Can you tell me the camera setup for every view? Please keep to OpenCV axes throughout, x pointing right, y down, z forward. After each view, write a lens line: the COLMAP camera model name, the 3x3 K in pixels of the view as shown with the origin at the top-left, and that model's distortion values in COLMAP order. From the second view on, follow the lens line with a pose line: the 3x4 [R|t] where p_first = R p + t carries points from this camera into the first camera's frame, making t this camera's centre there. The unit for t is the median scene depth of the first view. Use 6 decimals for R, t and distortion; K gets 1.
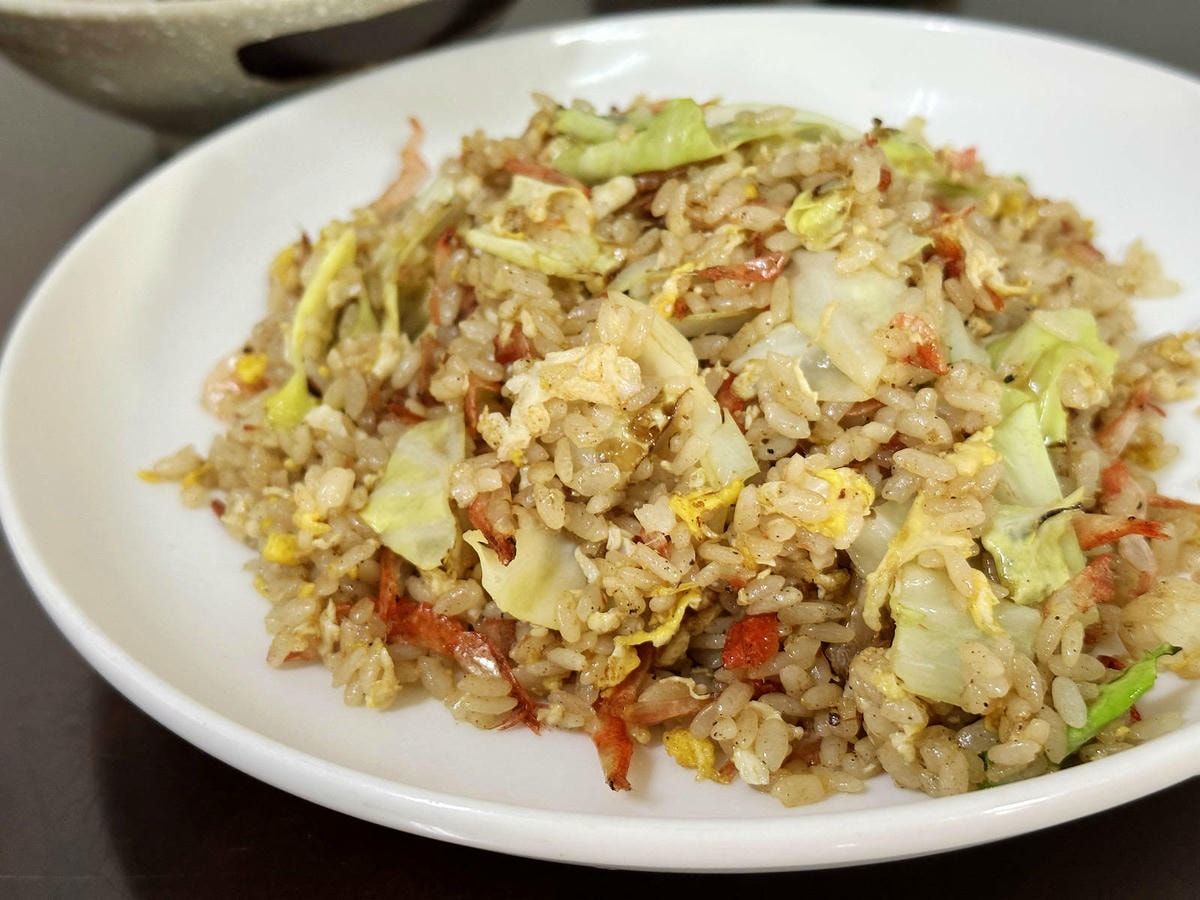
lens RADIAL K [[1656.1, 0, 597.7], [0, 1656.1, 450.0], [0, 0, 1]] dist [0.100029, -0.028616]
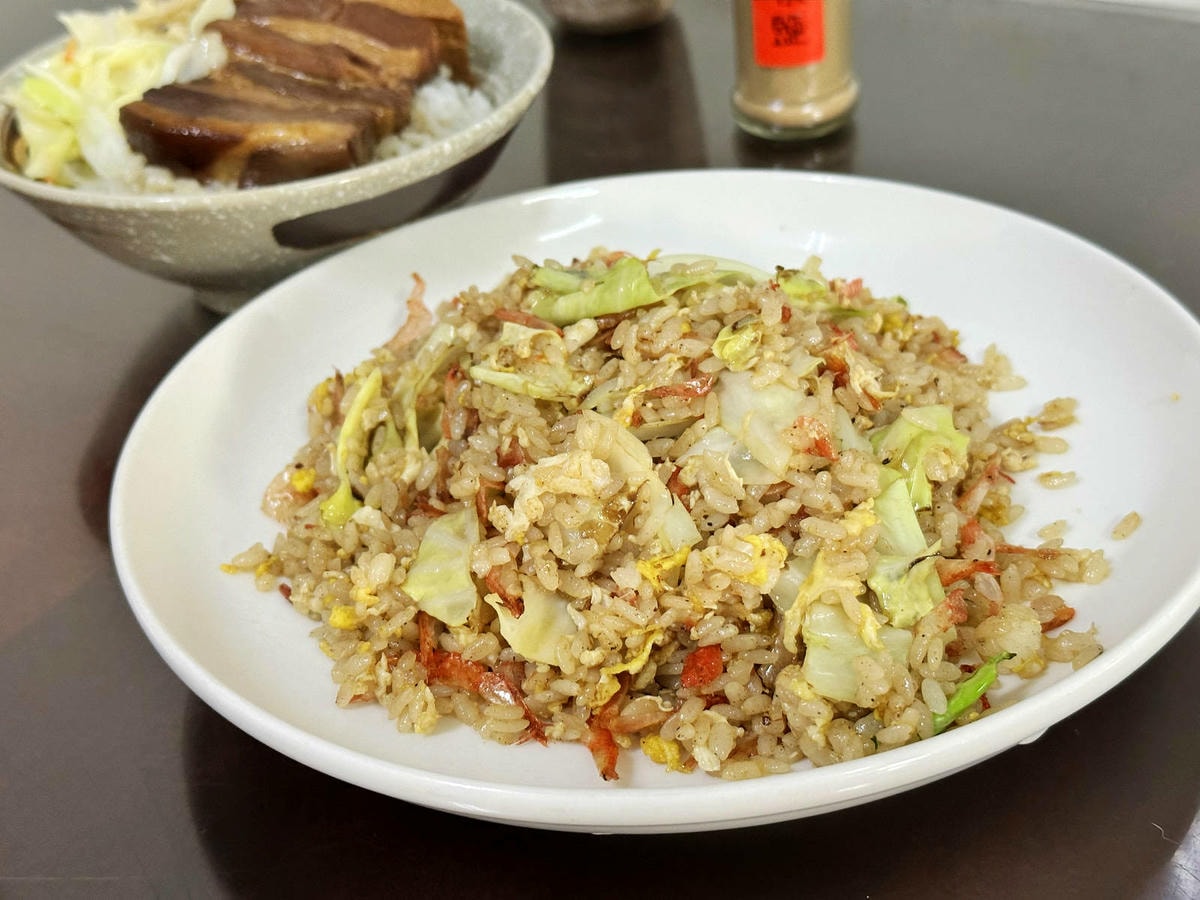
lens RADIAL K [[1656.1, 0, 597.7], [0, 1656.1, 450.0], [0, 0, 1]] dist [0.100029, -0.028616]
pose [[0.998494, -0.047951, 0.026670, -0.018209], [0.049276, 0.997458, -0.051467, 0.005253], [-0.024134, 0.052703, 0.998319, -0.326182]]
